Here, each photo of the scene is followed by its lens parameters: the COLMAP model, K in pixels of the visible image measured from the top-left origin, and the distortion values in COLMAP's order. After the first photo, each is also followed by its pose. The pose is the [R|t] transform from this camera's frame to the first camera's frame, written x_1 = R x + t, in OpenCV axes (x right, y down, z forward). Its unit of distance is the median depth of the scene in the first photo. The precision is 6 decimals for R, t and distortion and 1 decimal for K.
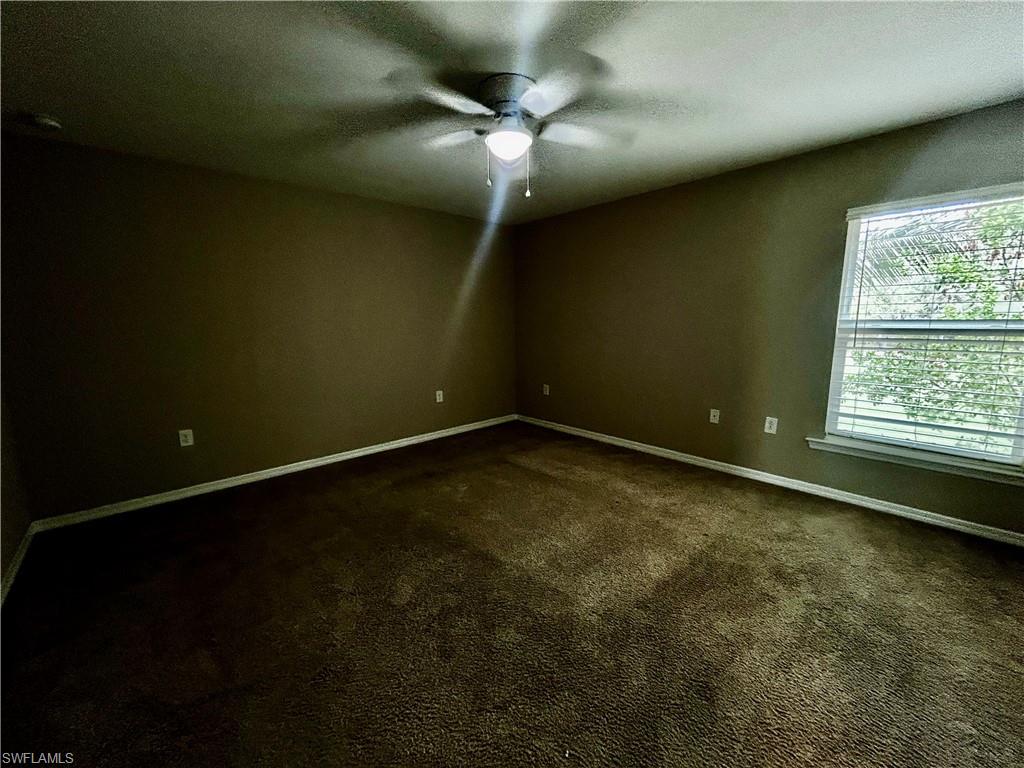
lens RADIAL K [[416.2, 0, 510.6], [0, 416.2, 384.8], [0, 0, 1]] dist [-0.011001, 0.000532]
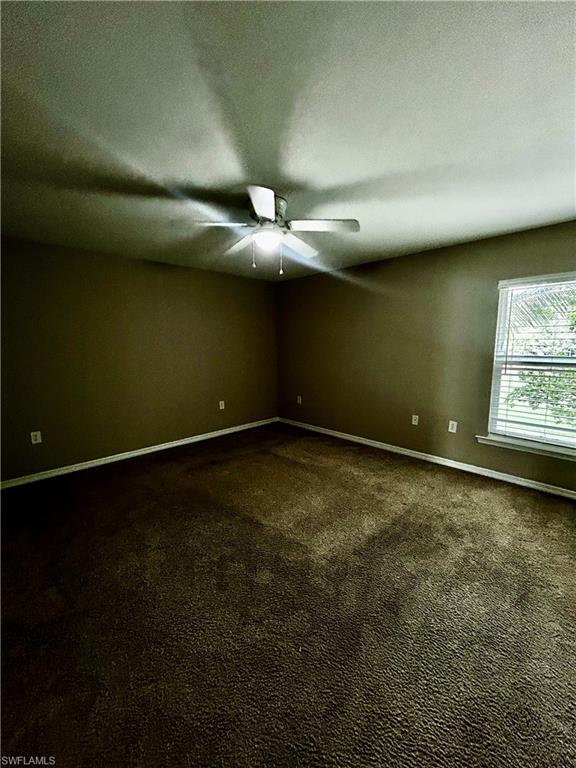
lens RADIAL K [[312.2, 0, 289.5], [0, 312.2, 384.0], [0, 0, 1]] dist [-0.011001, 0.000532]
pose [[0.999244, 0.002375, 0.038803, 0.027215], [-0.001400, 0.999683, -0.025136, -0.032726], [-0.038850, 0.025062, 0.998931, -0.092117]]
